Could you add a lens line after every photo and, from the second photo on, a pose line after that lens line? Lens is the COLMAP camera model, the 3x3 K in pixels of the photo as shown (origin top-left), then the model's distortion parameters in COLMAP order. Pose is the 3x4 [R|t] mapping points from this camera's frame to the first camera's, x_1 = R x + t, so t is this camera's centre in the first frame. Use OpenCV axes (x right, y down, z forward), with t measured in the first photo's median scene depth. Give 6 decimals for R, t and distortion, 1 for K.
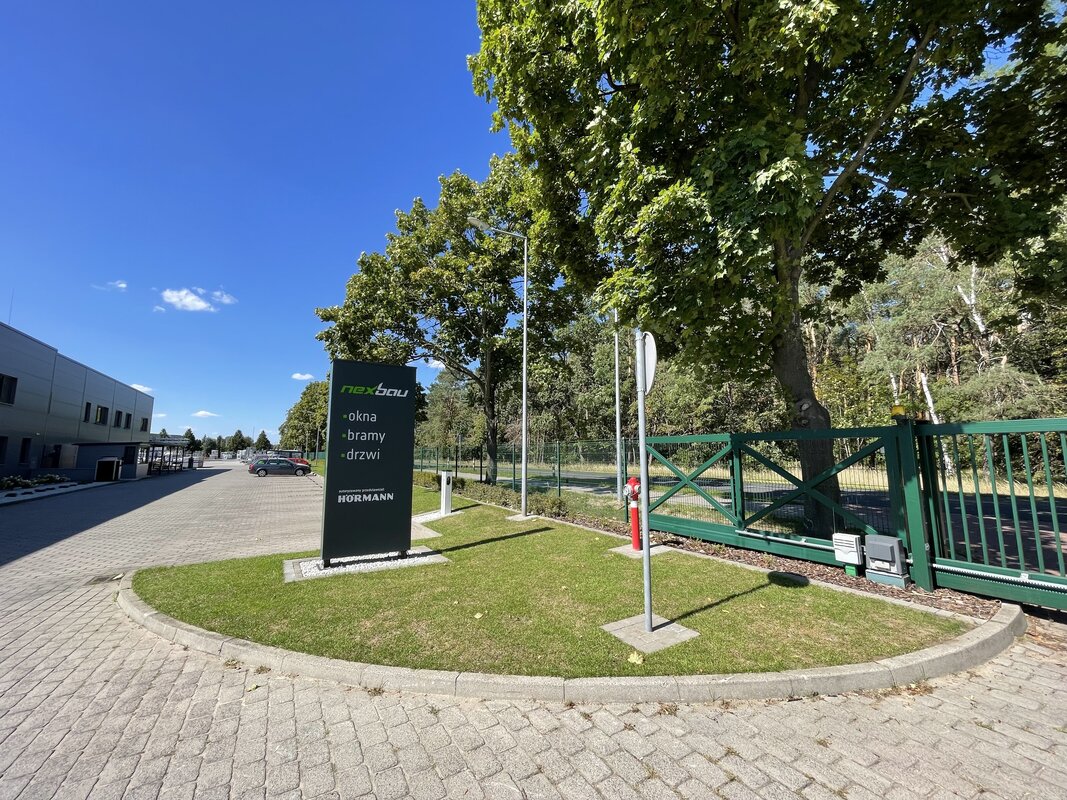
lens RADIAL K [[432.4, 0, 530.1], [0, 432.4, 399.8], [0, 0, 1]] dist [-0.001331, 0.000042]
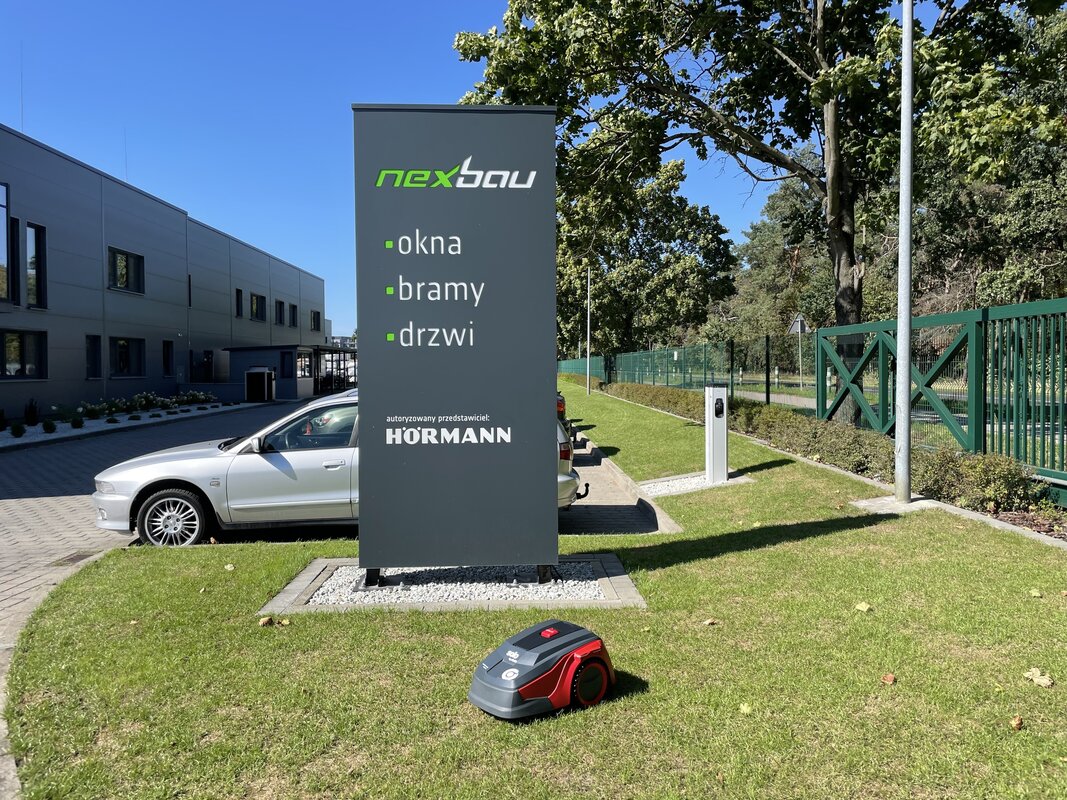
lens RADIAL K [[810.0, 0, 535.1], [0, 810.0, 383.9], [0, 0, 1]] dist [0.085634, -0.108475]
pose [[0.876698, 0.006010, -0.481003, 0.043563], [0.064786, 0.989337, 0.130444, 0.043915], [0.476658, -0.145522, 0.866960, 0.201719]]
